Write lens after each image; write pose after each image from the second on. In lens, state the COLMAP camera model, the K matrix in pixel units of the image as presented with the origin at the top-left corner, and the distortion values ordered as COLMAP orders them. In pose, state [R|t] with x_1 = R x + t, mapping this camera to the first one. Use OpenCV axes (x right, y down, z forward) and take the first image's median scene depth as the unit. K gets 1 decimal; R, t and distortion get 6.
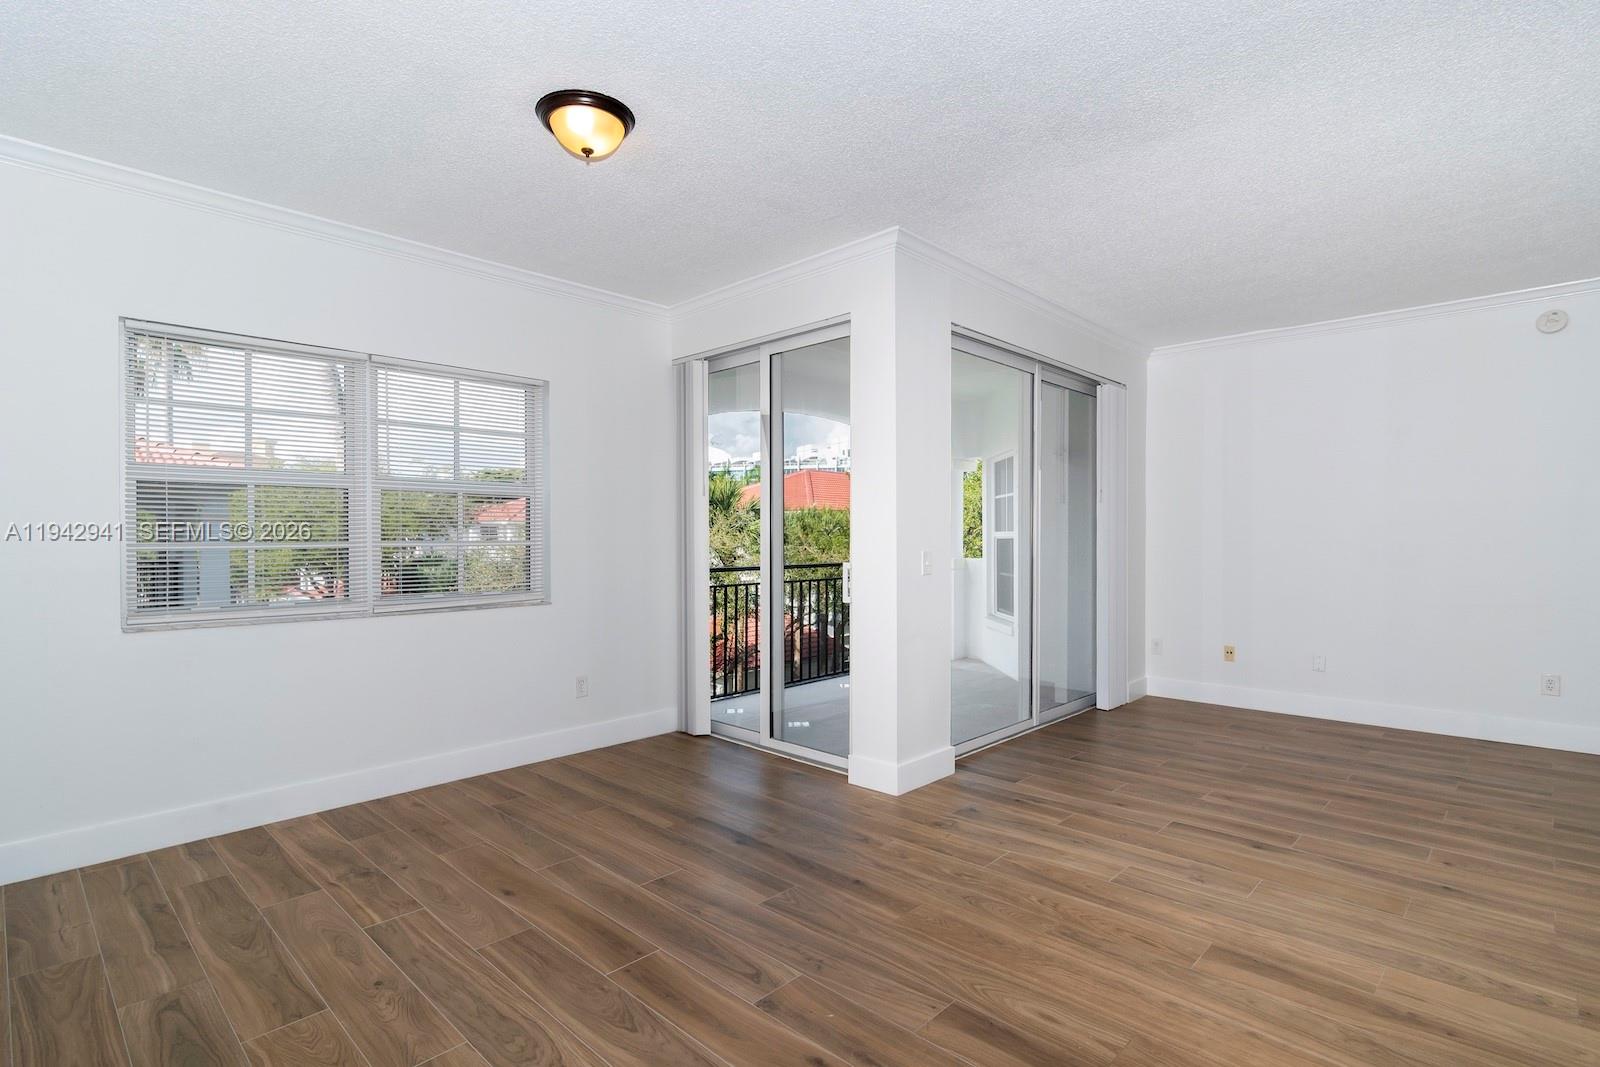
lens RADIAL K [[782.3, 0, 864.3], [0, 782.3, 547.9], [0, 0, 1]] dist [-0.003332, 0.003728]
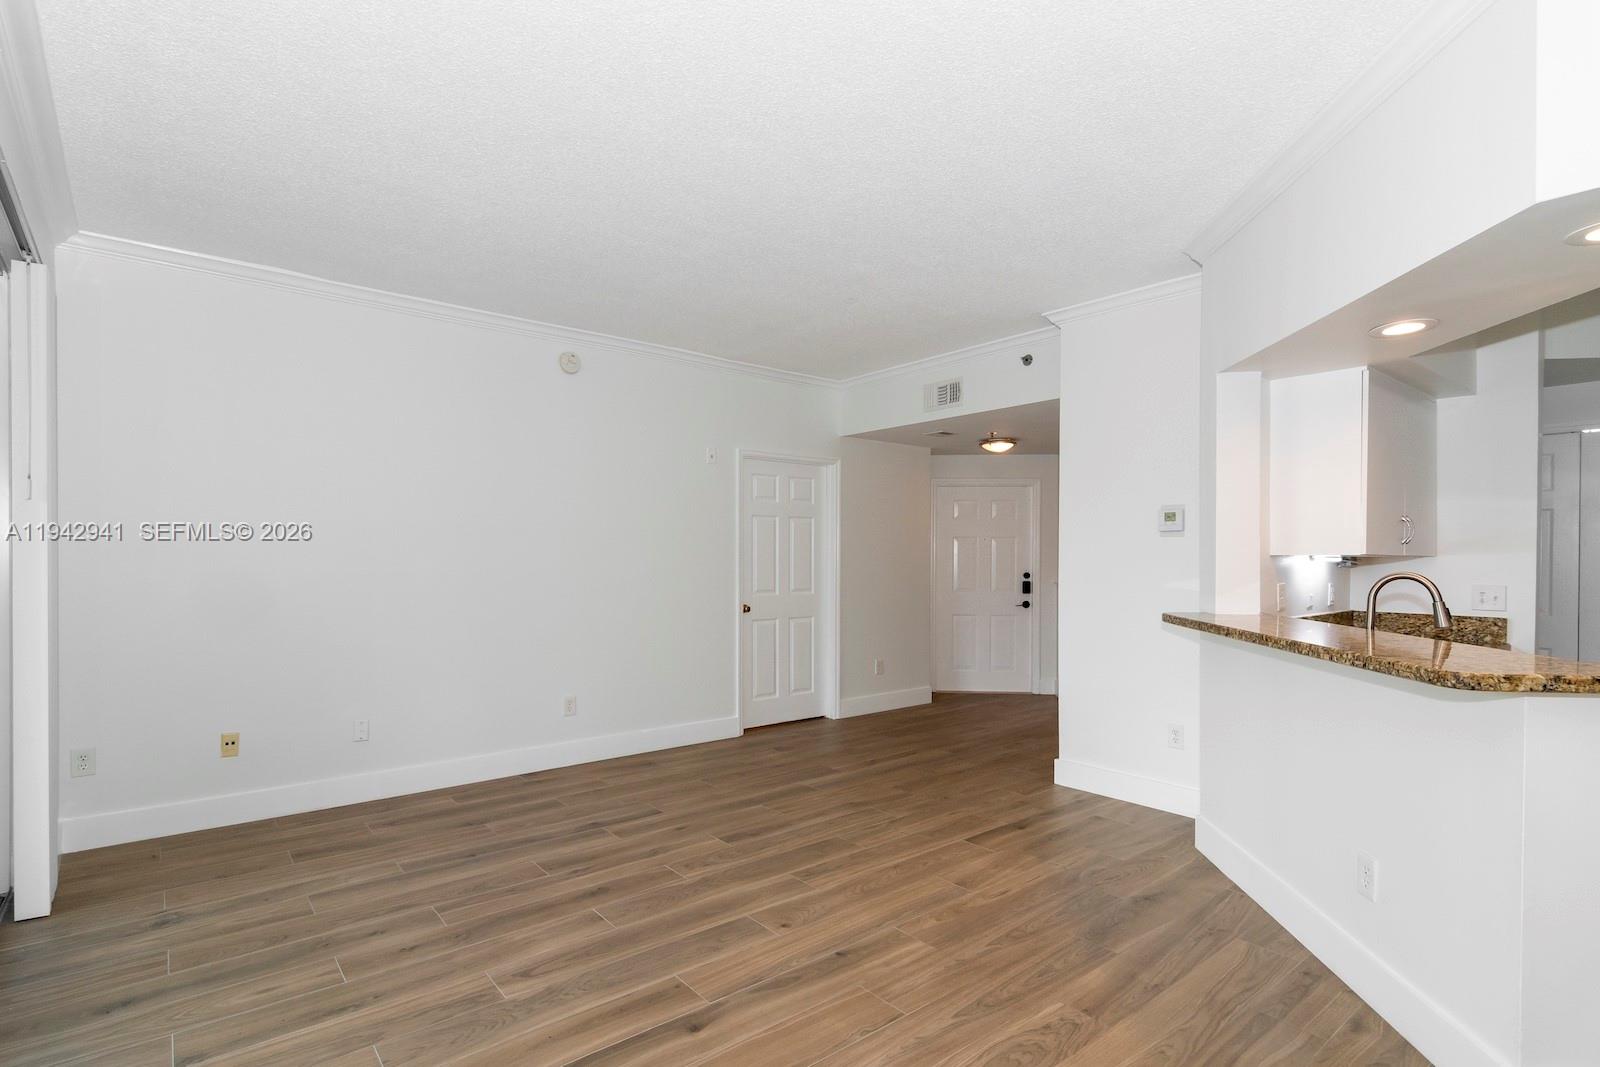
lens RADIAL K [[782.3, 0, 750.2], [0, 782.3, 559.2], [0, 0, 1]] dist [-0.003332, 0.003728]
pose [[0.202284, -0.000673, 0.979327, -0.143496], [0.010164, 0.999947, -0.001412, -0.025005], [-0.979274, 0.010239, 0.202280, 0.725751]]
